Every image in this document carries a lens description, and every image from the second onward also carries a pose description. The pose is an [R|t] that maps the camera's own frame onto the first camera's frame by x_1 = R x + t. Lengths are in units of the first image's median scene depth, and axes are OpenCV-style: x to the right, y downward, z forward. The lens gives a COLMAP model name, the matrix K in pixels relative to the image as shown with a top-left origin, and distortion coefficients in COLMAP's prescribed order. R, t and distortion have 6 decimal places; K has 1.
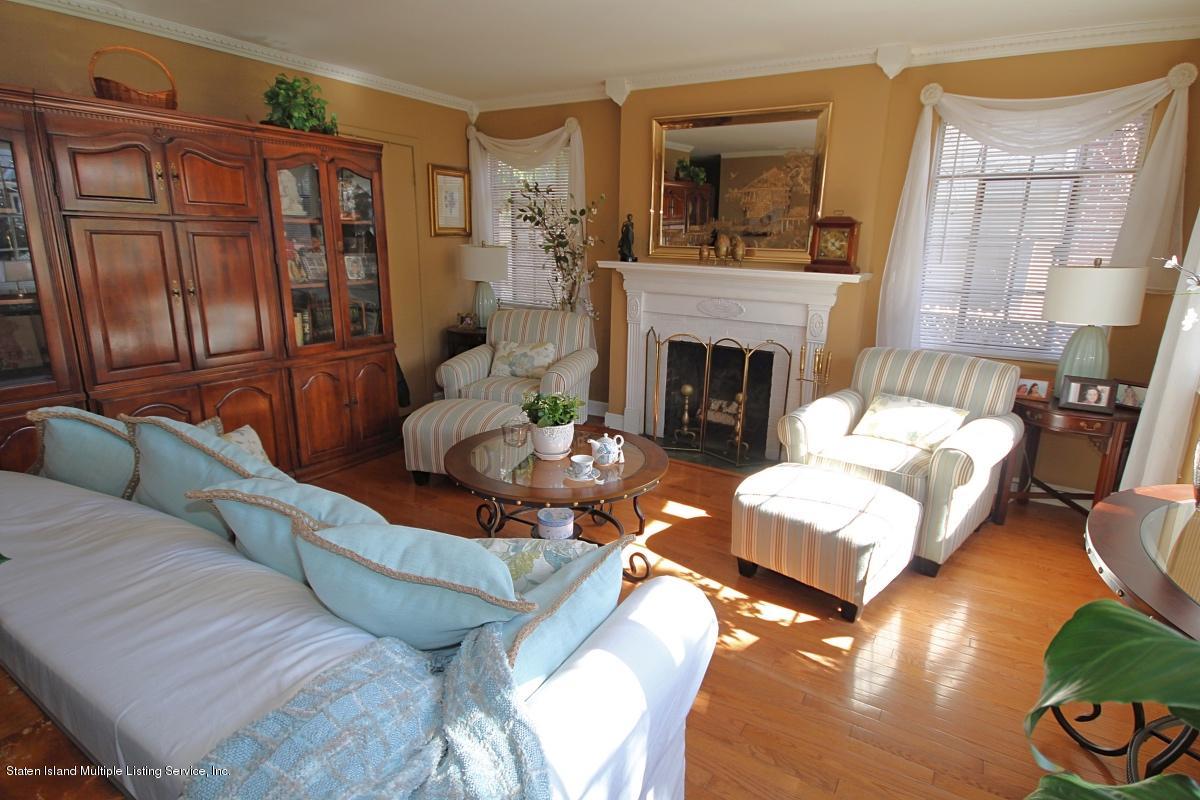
lens RADIAL K [[621.5, 0, 600.0], [0, 621.5, 400.0], [0, 0, 1]] dist [-0.003722, -0.001775]
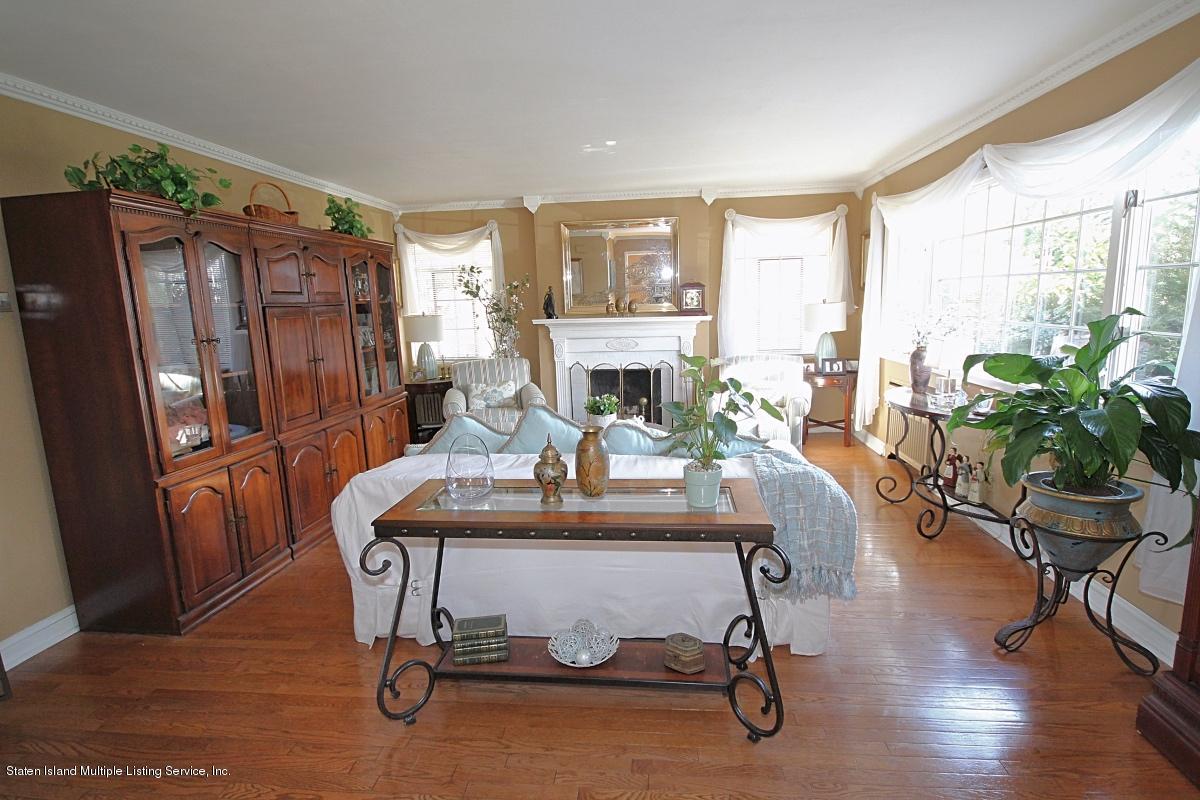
lens RADIAL K [[576.1, 0, 600.0], [0, 576.1, 400.0], [0, 0, 1]] dist [-0.001320, -0.001503]
pose [[0.900708, -0.124816, 0.416108, -0.468105], [0.158673, 0.986181, -0.047648, 0.046129], [-0.404411, 0.108942, 0.908066, -0.248914]]
